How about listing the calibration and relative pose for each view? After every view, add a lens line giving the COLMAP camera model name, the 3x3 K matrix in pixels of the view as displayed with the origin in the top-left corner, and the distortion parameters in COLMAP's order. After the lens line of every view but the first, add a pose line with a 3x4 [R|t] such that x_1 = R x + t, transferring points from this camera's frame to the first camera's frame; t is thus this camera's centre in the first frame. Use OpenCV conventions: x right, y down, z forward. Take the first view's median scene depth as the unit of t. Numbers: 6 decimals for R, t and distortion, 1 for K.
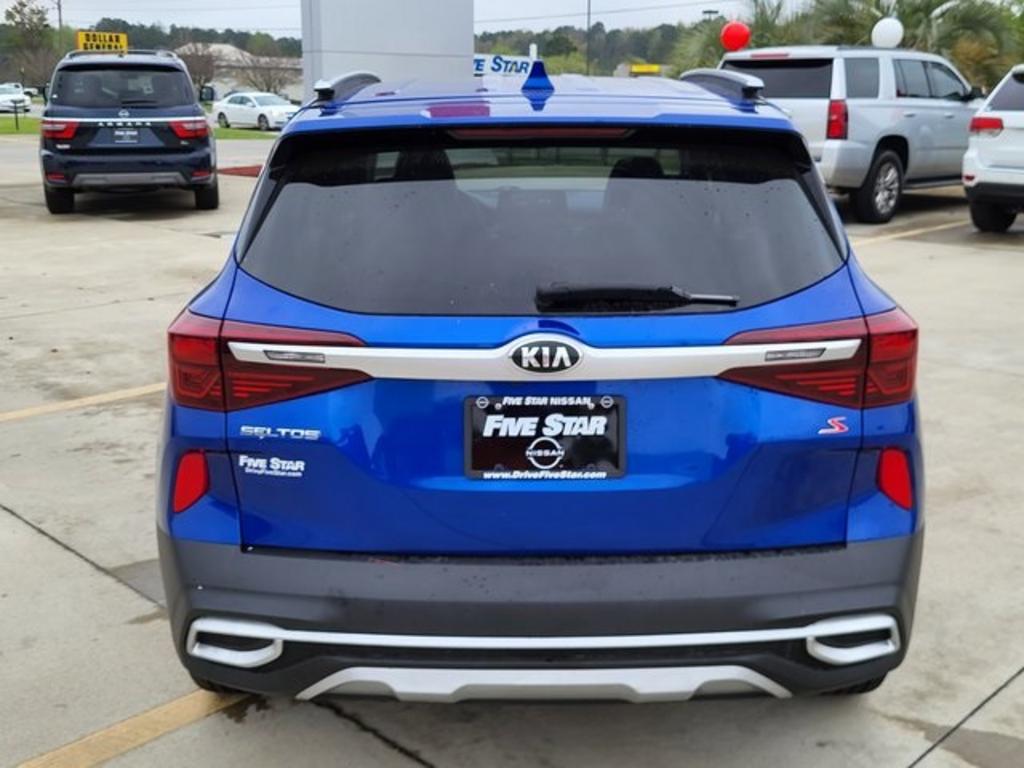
lens RADIAL K [[1107.6, 0, 528.9], [0, 1107.6, 385.2], [0, 0, 1]] dist [0.025241, -0.005636]
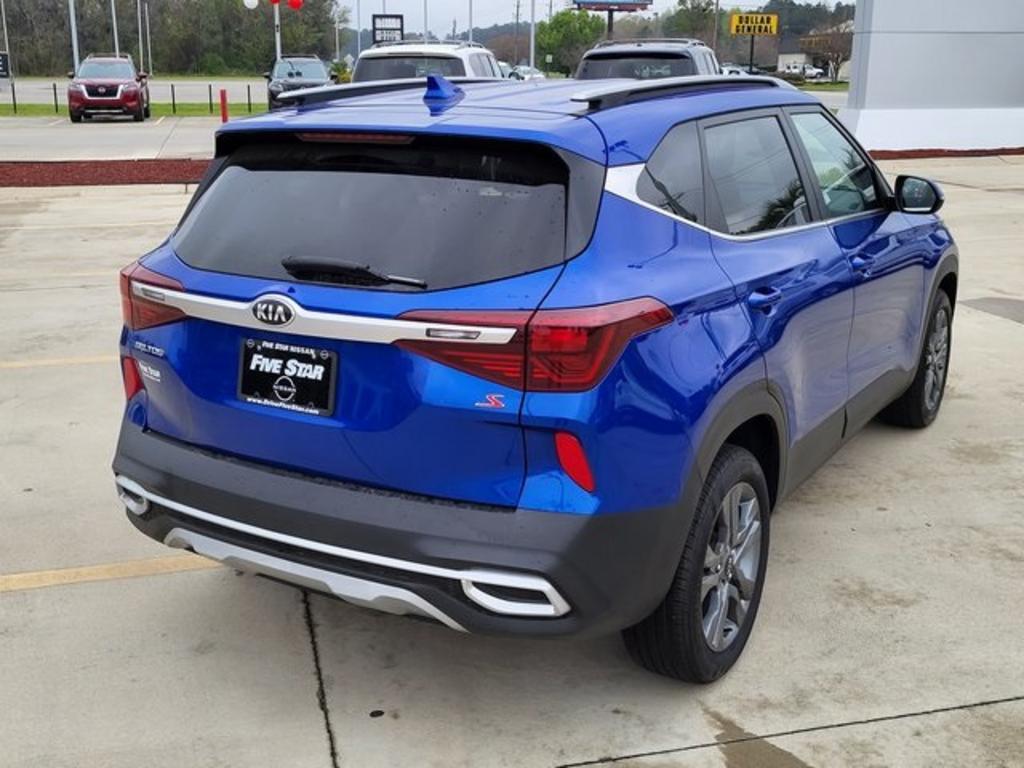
lens RADIAL K [[1107.6, 0, 528.9], [0, 1107.6, 385.2], [0, 0, 1]] dist [0.025241, -0.005636]
pose [[0.857363, 0.135631, -0.496520, 0.891693], [-0.126792, 0.990584, 0.051652, -0.044607], [0.498851, 0.018670, 0.866487, 0.028979]]
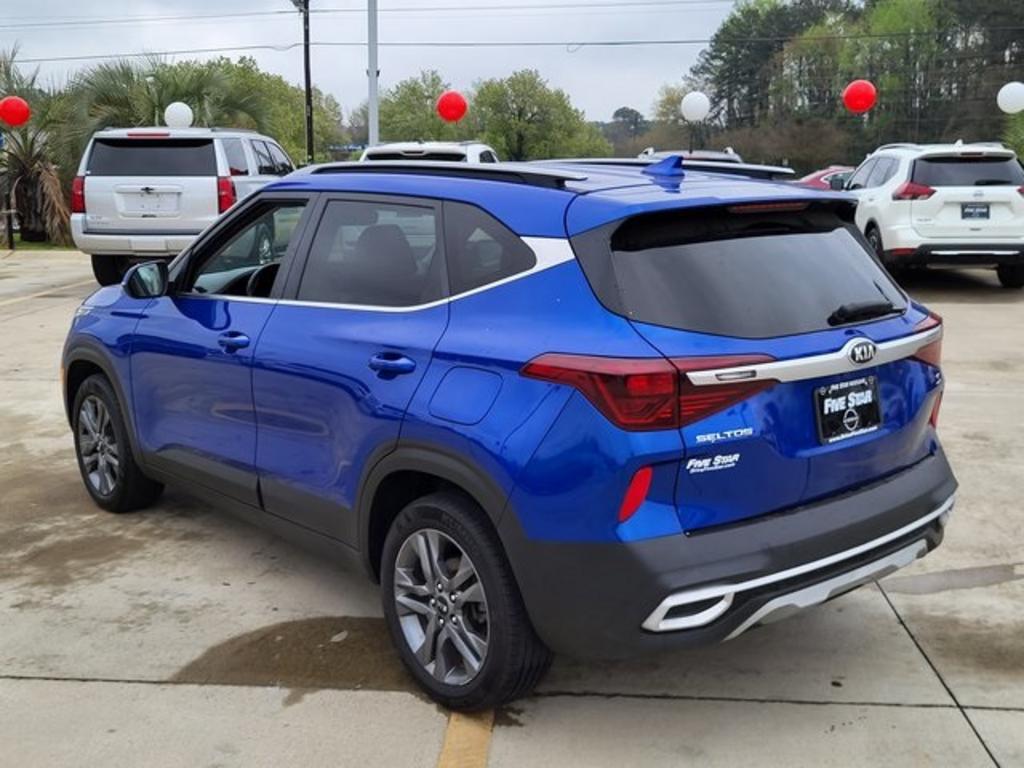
lens RADIAL K [[1089.4, 0, 508.4], [0, 1089.4, 407.5], [0, 0, 1]] dist [0.007210, 0.000894]
pose [[0.774511, -0.141216, 0.616596, -1.233978], [0.166206, 0.985944, 0.017034, -0.055356], [-0.610335, 0.089289, 0.787095, 0.130437]]
